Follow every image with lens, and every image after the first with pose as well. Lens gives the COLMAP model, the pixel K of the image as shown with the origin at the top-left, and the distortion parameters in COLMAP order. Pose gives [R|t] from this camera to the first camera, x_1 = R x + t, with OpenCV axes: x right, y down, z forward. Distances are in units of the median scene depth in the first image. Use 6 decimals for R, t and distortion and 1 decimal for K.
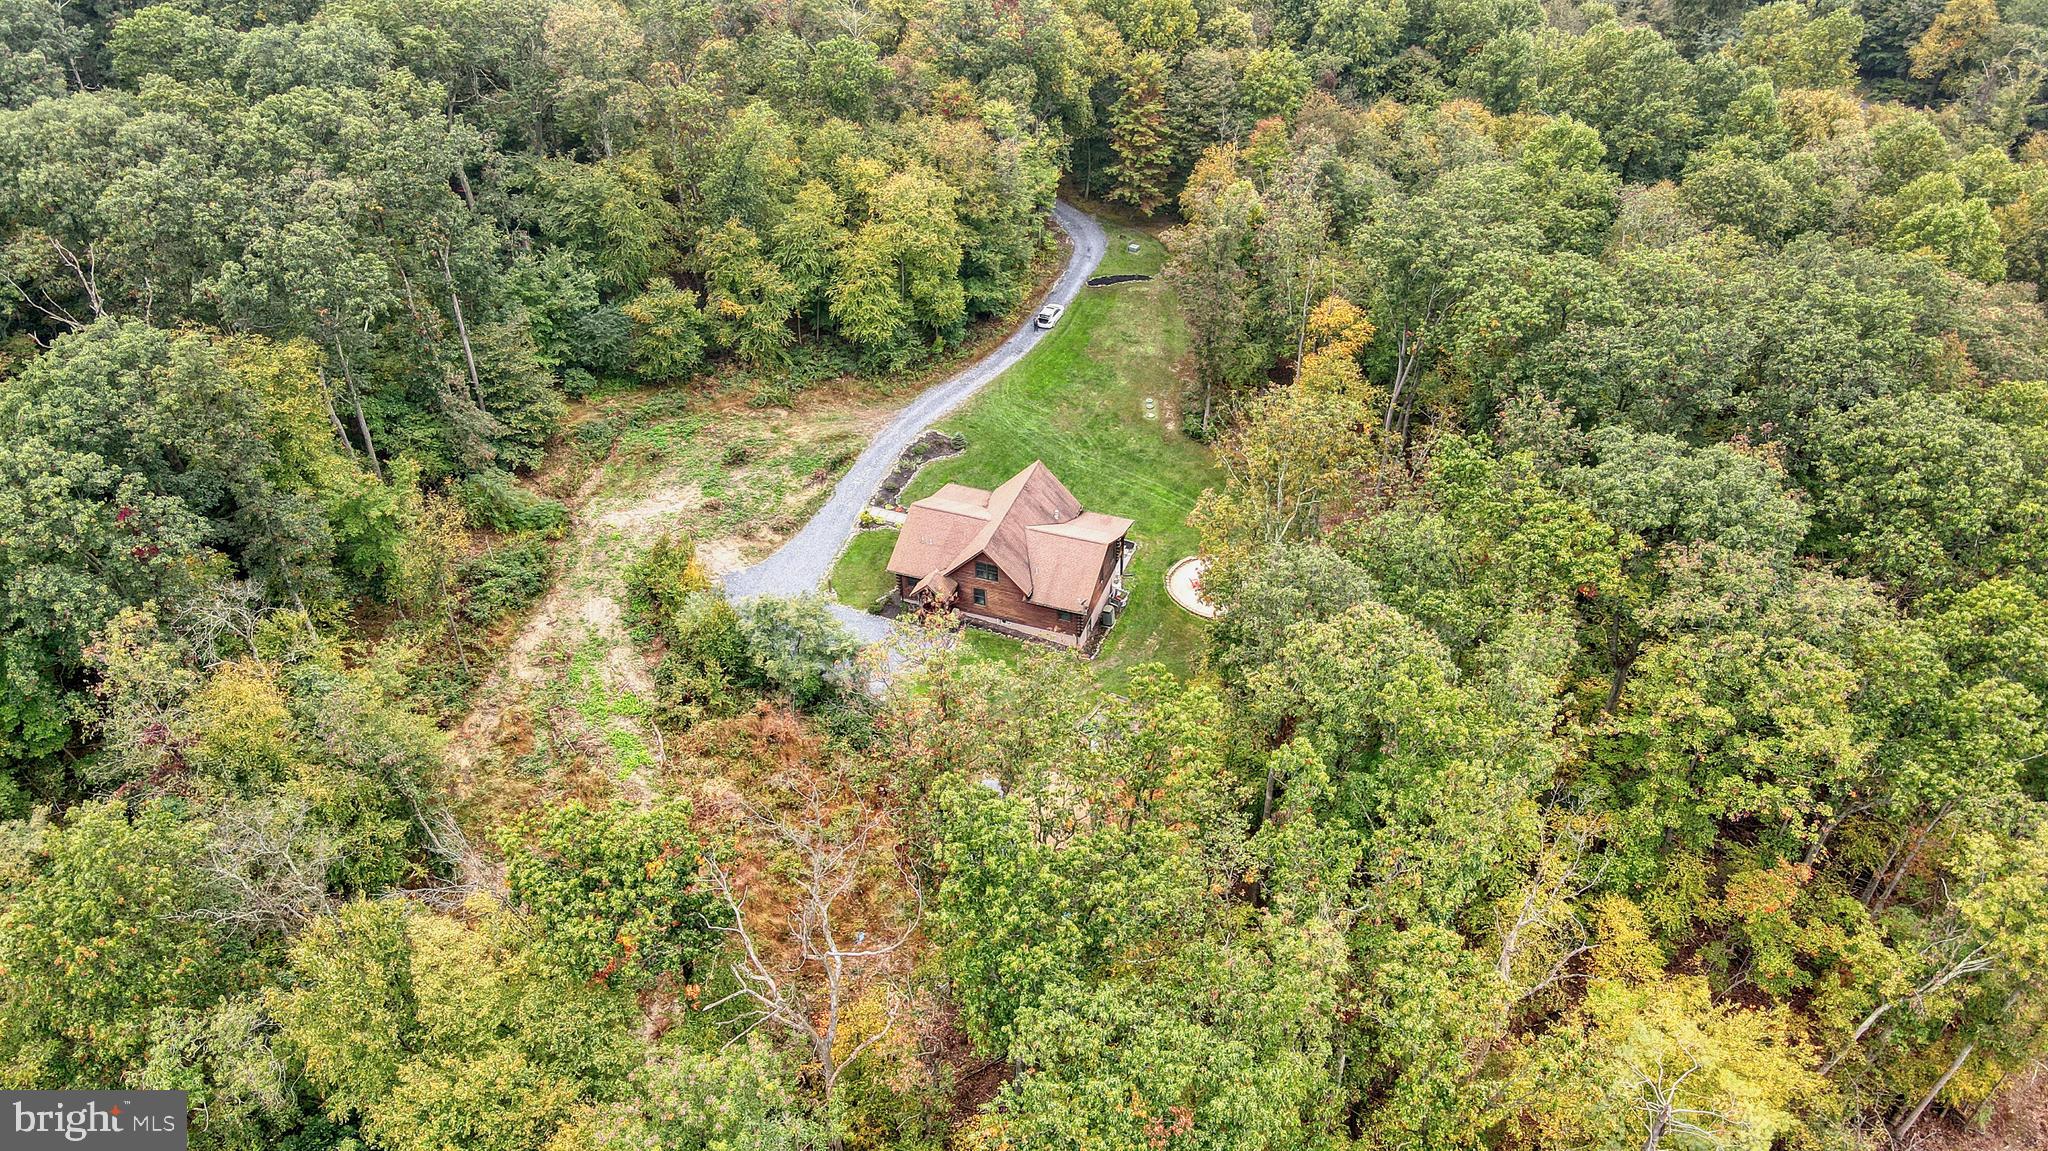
lens RADIAL K [[1510.3, 0, 1023.2], [0, 1510.3, 573.1], [0, 0, 1]] dist [0.011693, 0.019273]
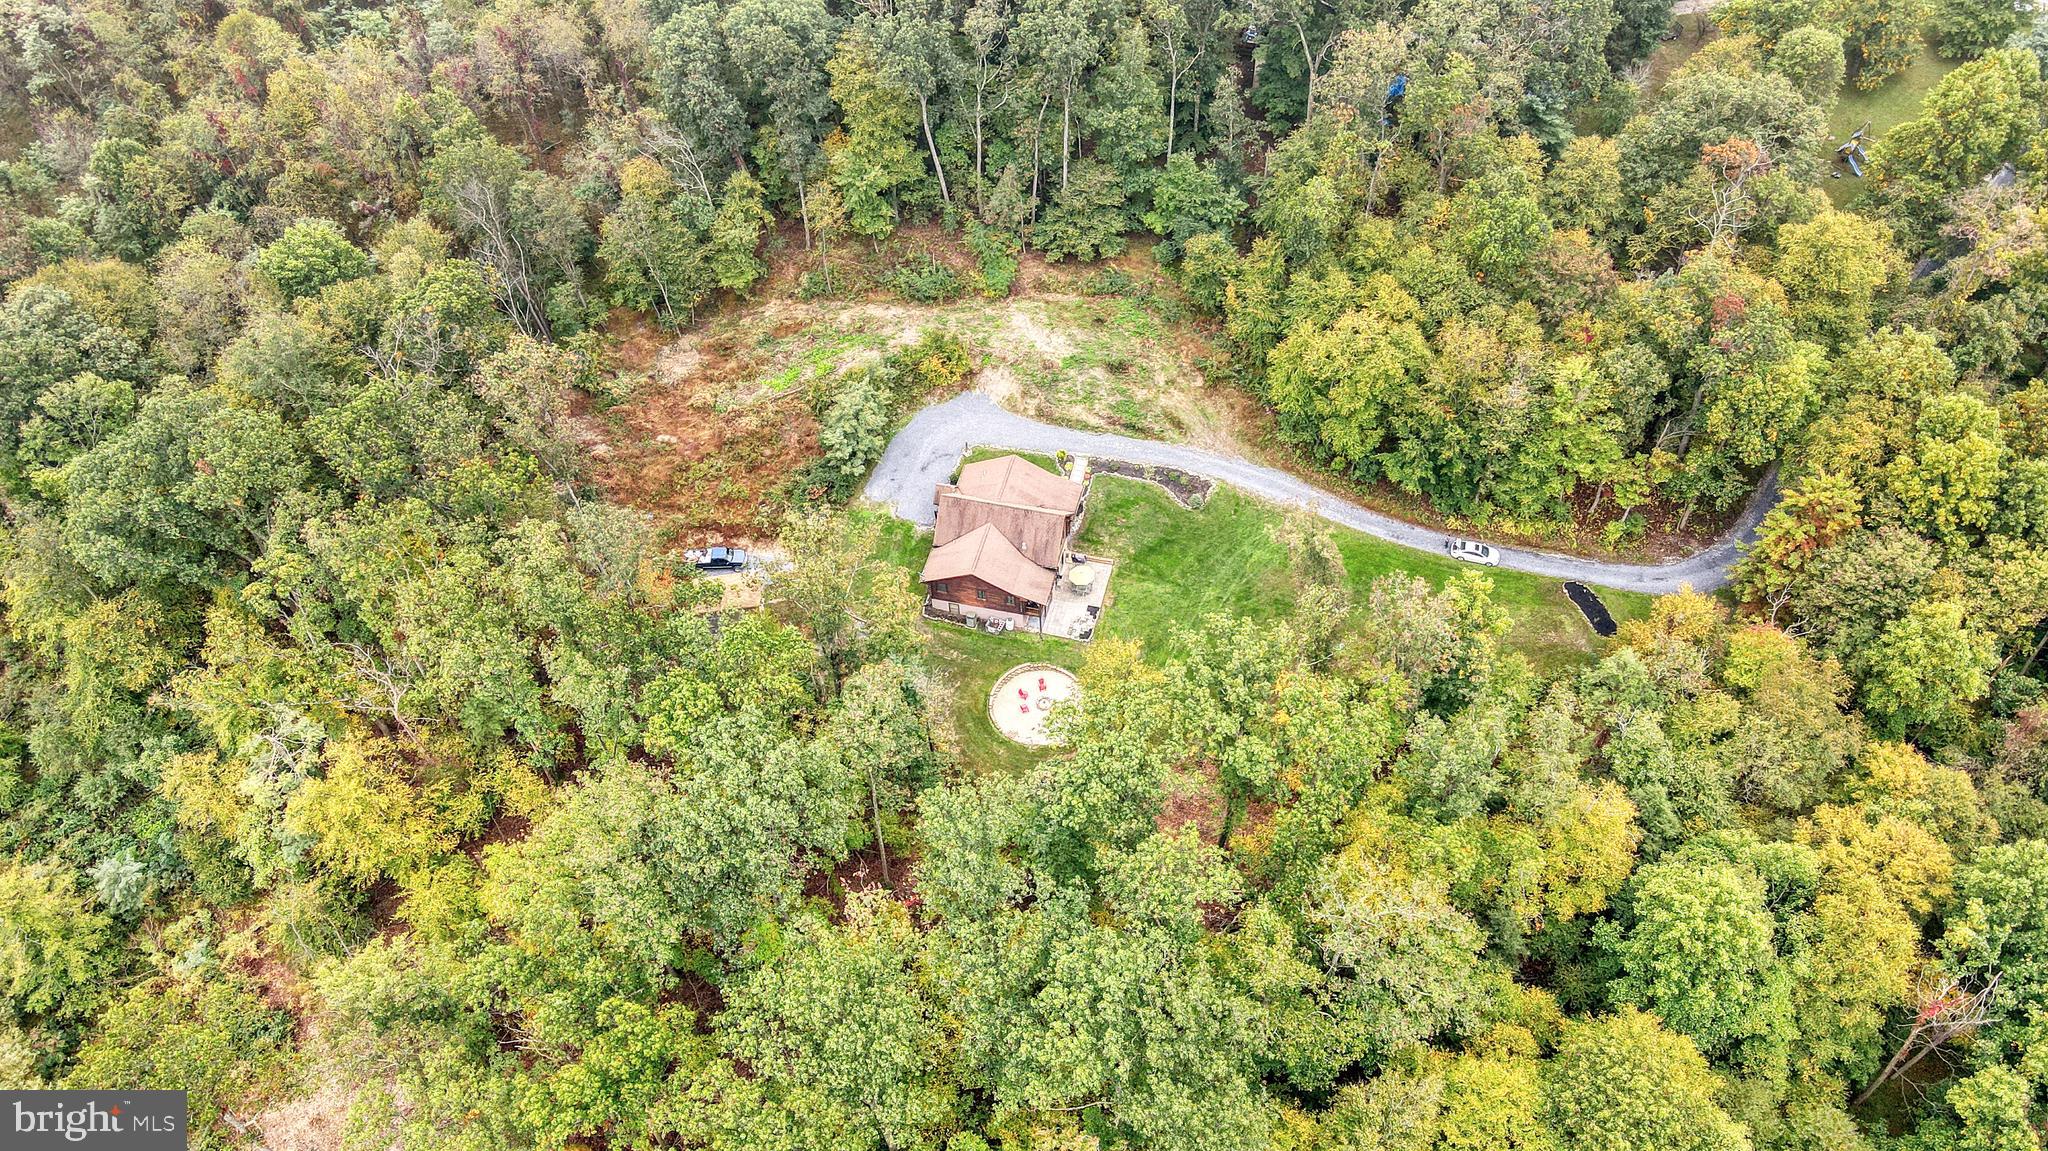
lens RADIAL K [[1510.3, 0, 1022.3], [0, 1510.3, 577.6], [0, 0, 1]] dist [0.011693, 0.019273]
pose [[0.095753, 0.770435, -0.630287, 0.714120], [-0.592693, 0.552844, 0.585730, -0.650672], [0.799717, 0.317481, 0.509568, 0.329958]]
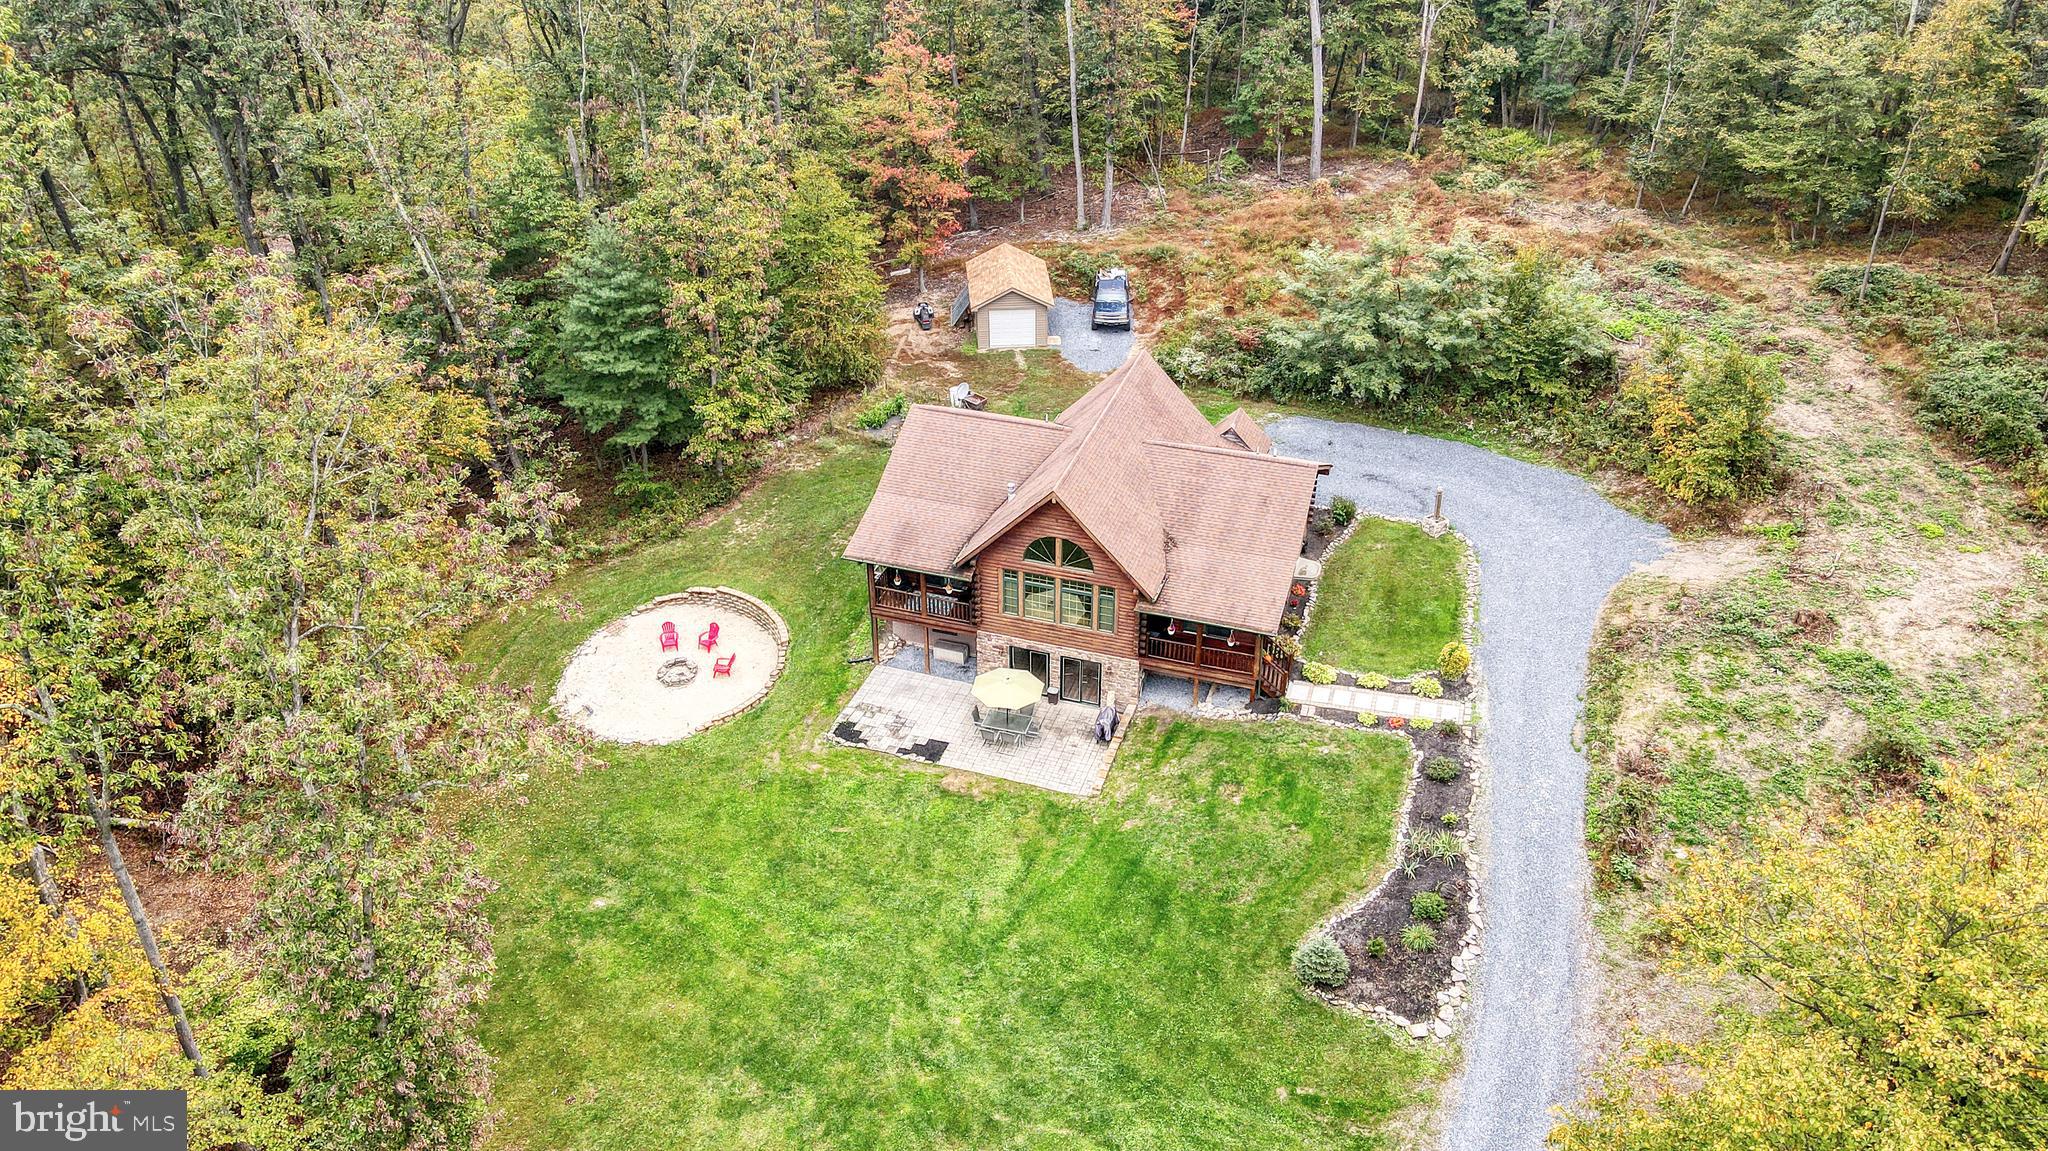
lens RADIAL K [[1510.3, 0, 1026.6], [0, 1510.3, 574.9], [0, 0, 1]] dist [0.011693, 0.019273]
pose [[-0.999449, 0.025216, -0.021581, 0.024905], [-0.011846, 0.336406, 0.941643, -0.415995], [0.031004, 0.941380, -0.335922, 1.031659]]
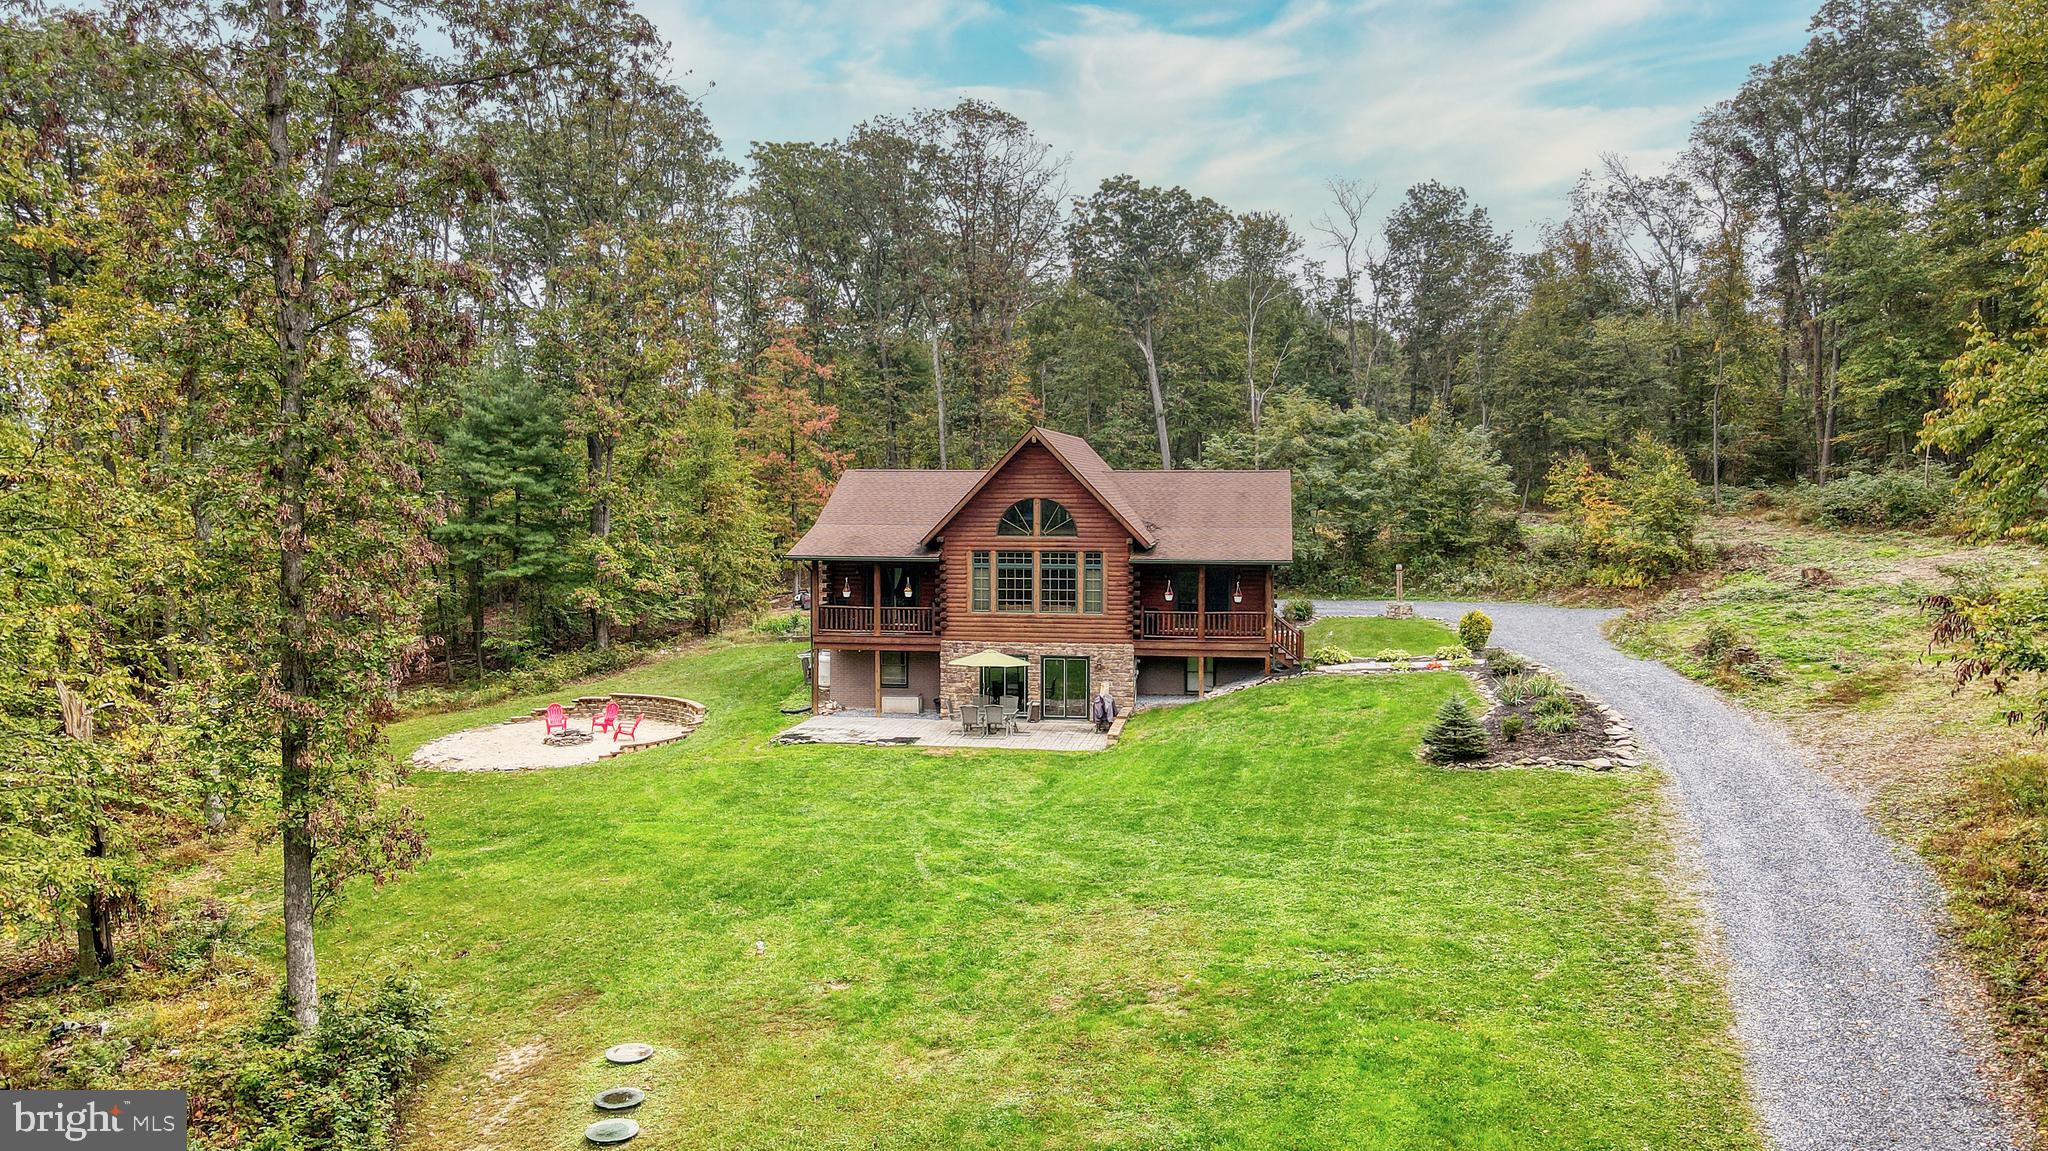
lens RADIAL K [[1510.3, 0, 1030.6], [0, 1510.3, 583.6], [0, 0, 1]] dist [0.011693, 0.019273]
pose [[-0.981205, 0.020540, -0.191871, 0.077521], [-0.111652, 0.750542, 0.651322, -0.267034], [0.157386, 0.660503, -0.734142, 1.163666]]
